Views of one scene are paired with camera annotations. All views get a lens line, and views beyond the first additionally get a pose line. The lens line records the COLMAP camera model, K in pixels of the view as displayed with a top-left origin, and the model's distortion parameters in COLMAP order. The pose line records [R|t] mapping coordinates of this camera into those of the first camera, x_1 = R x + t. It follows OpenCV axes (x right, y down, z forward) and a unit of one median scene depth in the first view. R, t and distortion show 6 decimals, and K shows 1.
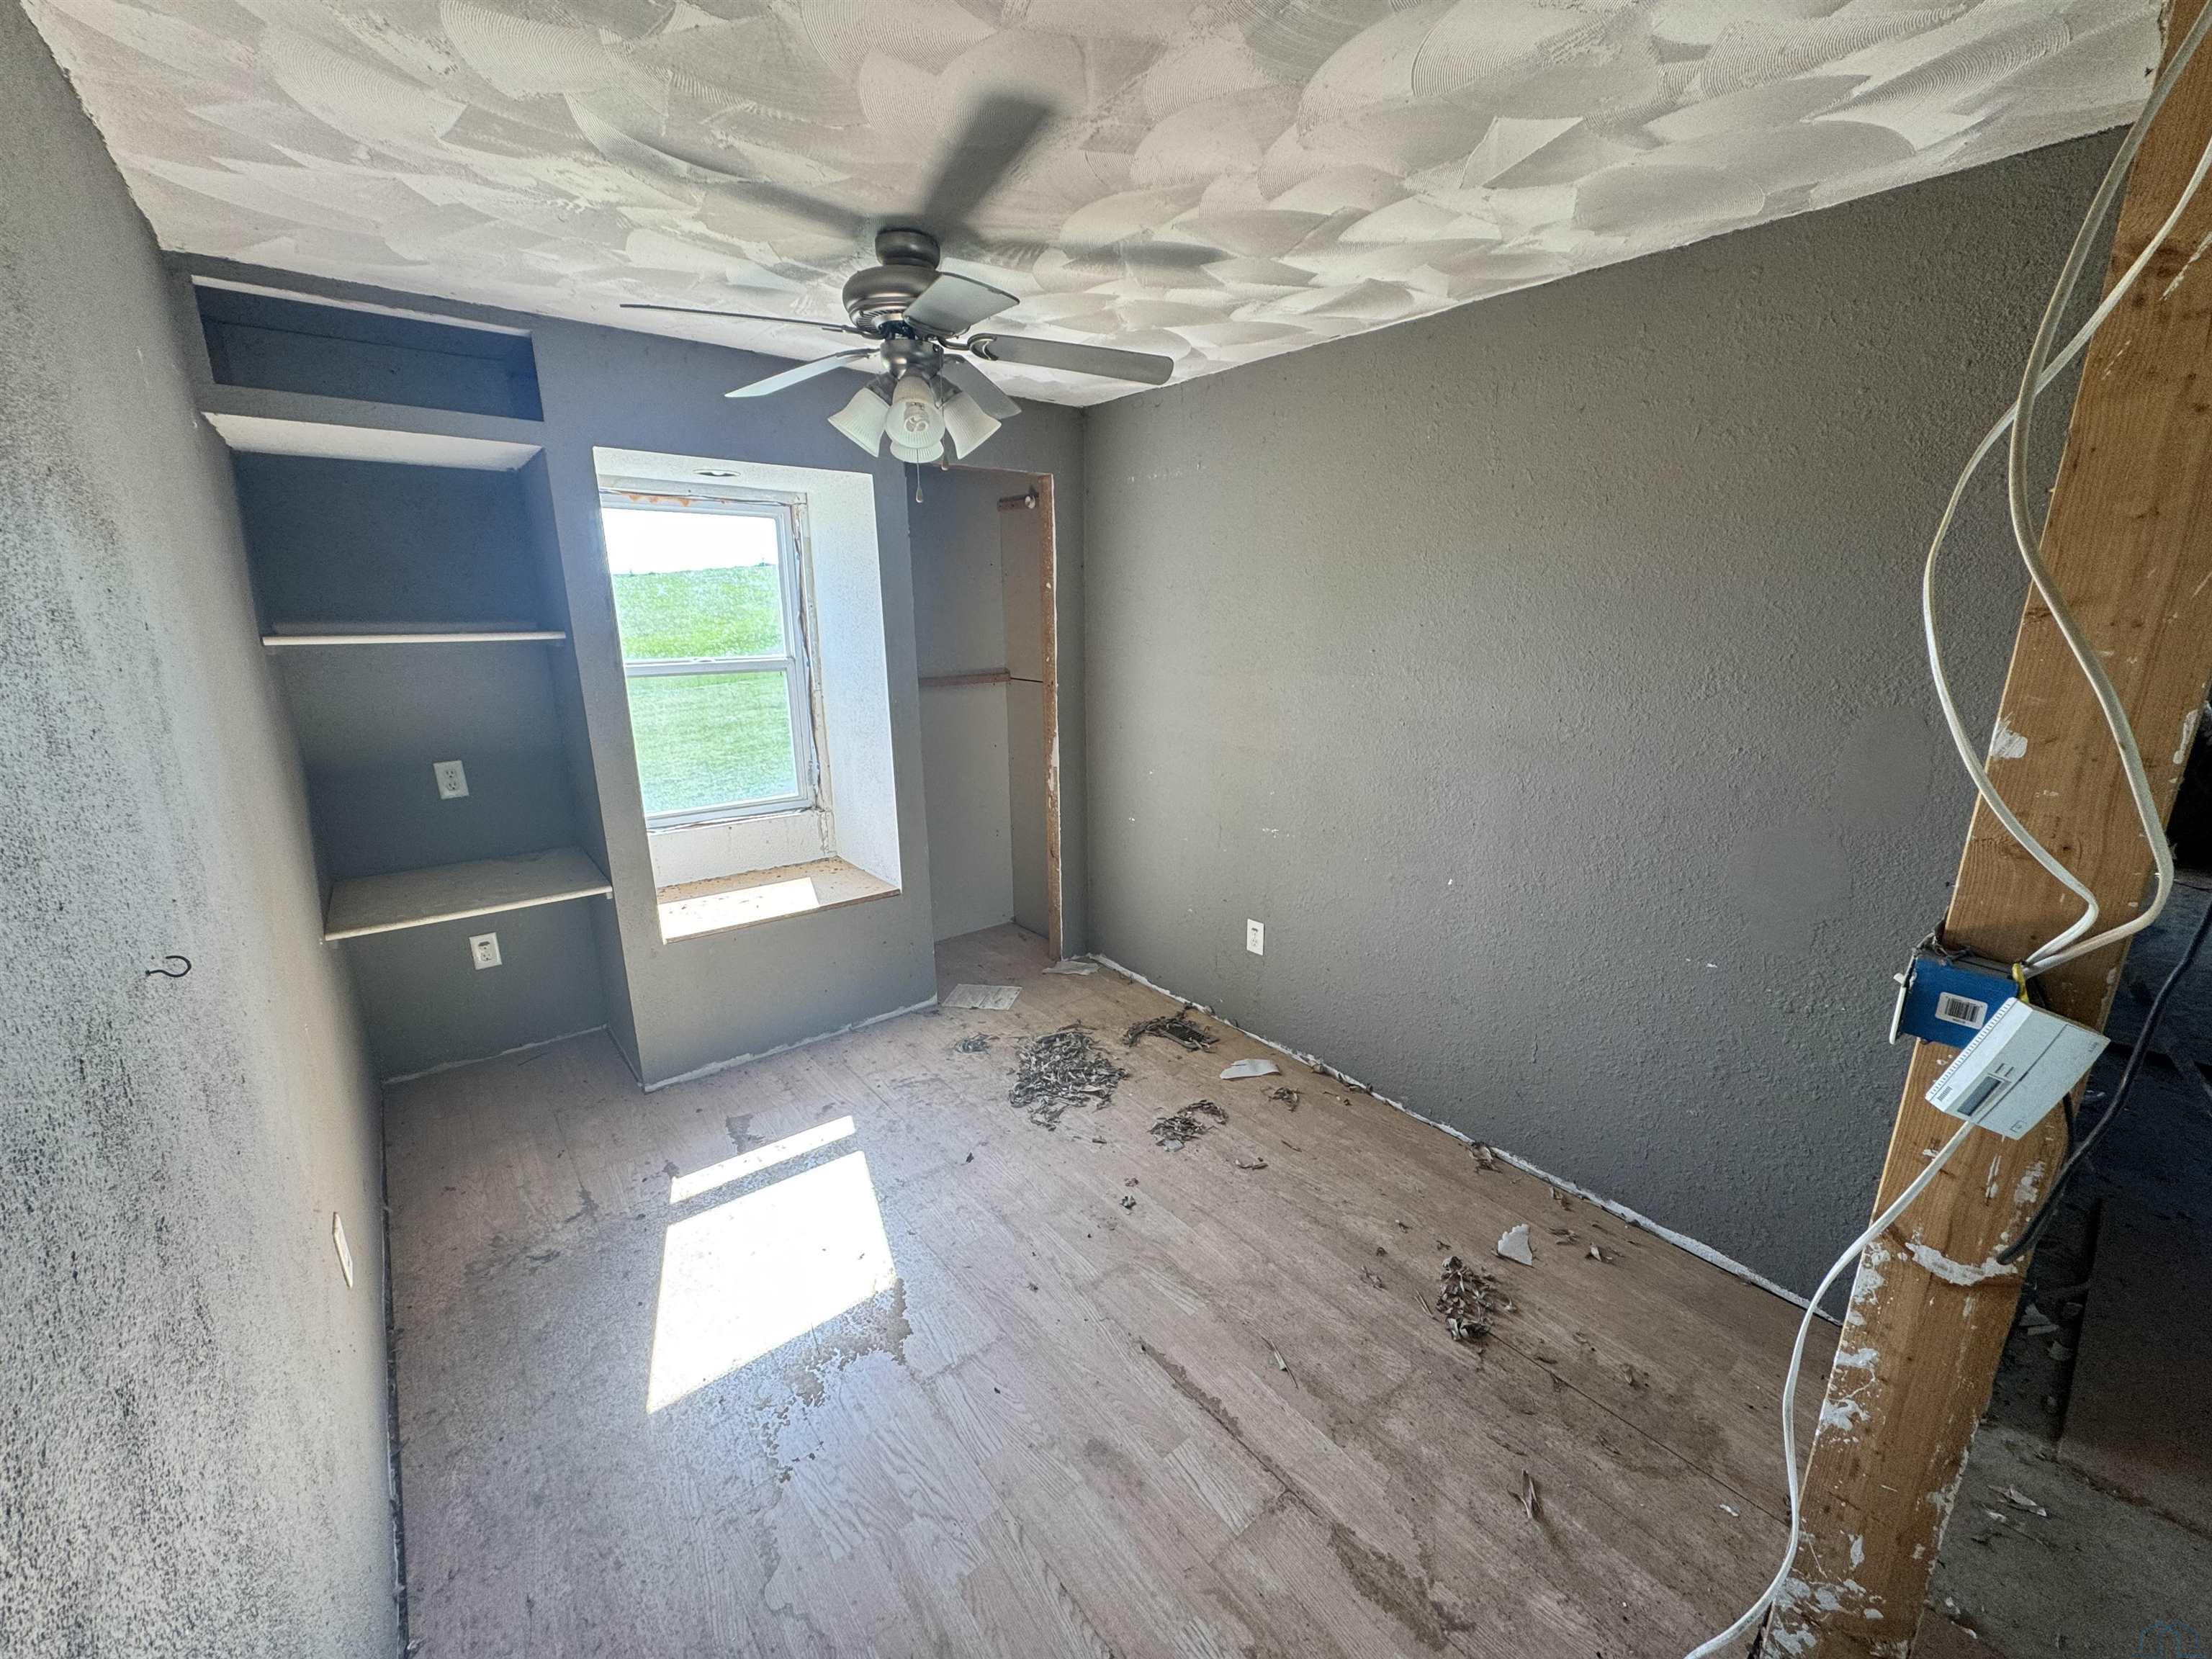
lens RADIAL K [[877.9, 0, 1106.0], [0, 877.9, 829.5], [0, 0, 1]] dist [-0.002906, 0.000533]
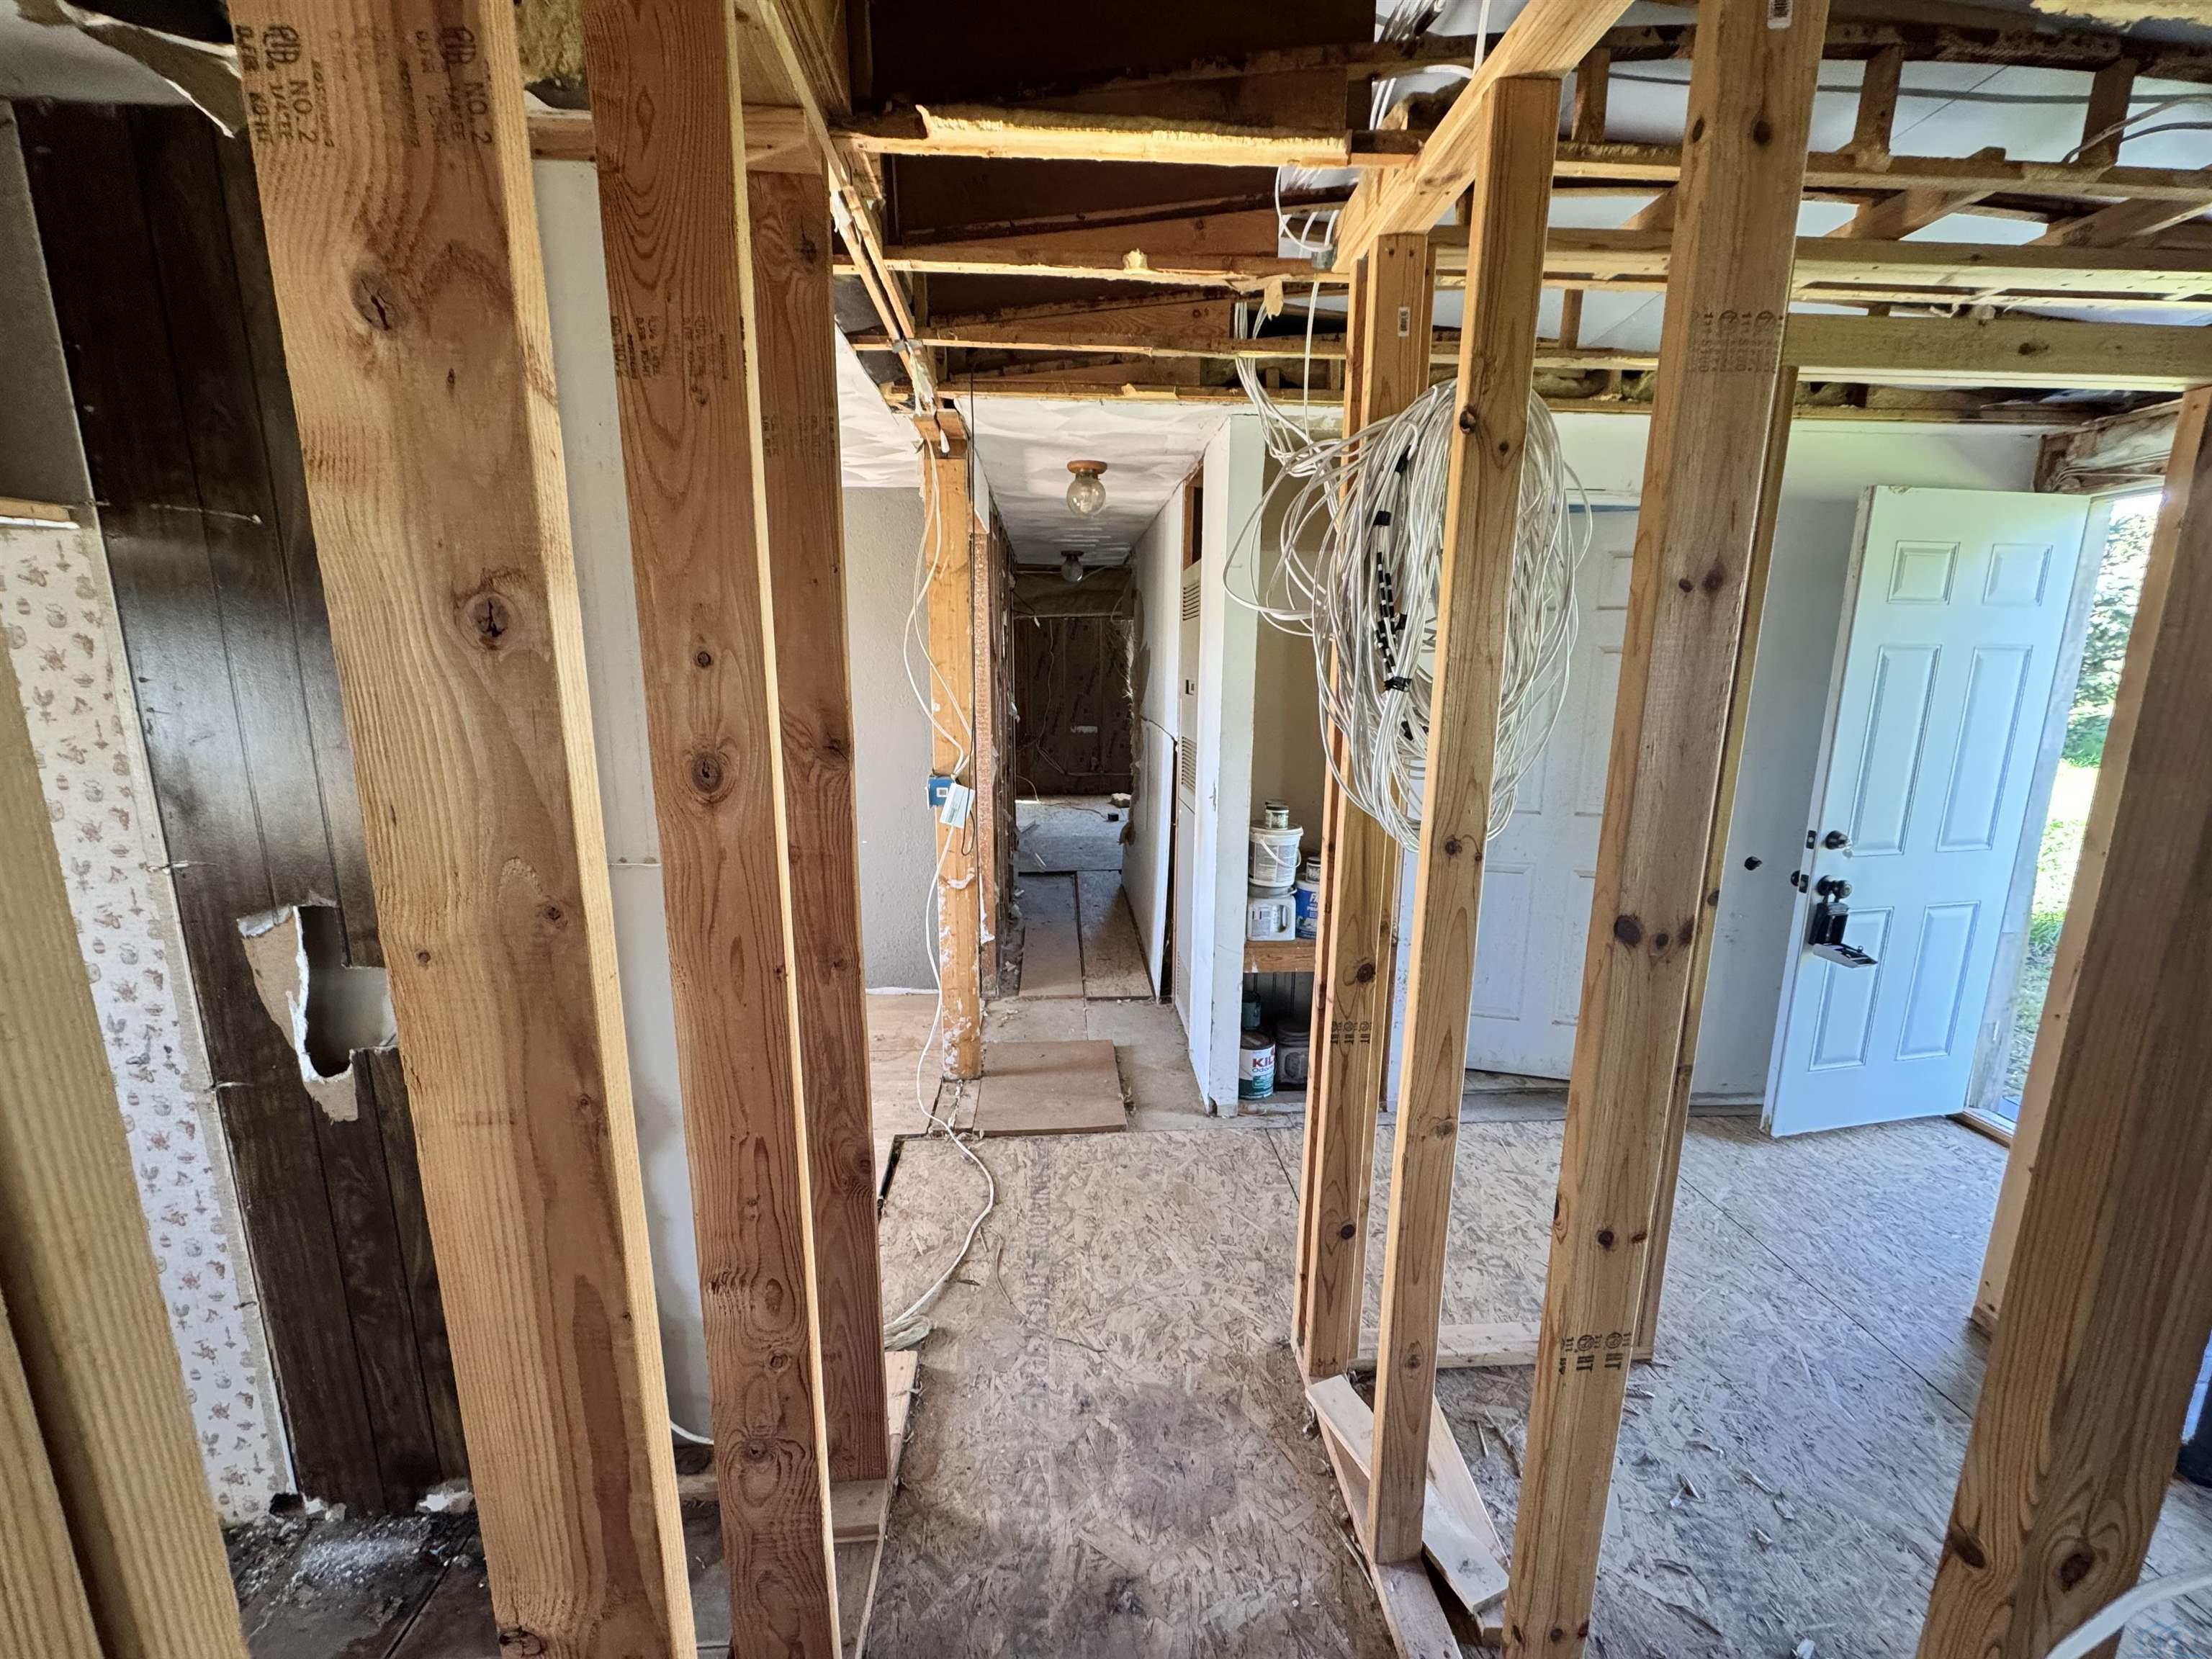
lens RADIAL K [[877.9, 0, 1106.0], [0, 877.9, 829.5], [0, 0, 1]] dist [-0.002906, 0.000533]
pose [[0.582971, -0.151413, 0.798260, -1.099846], [0.197825, 0.979367, 0.041294, 0.297633], [-0.788042, 0.133843, 0.600896, -1.210233]]
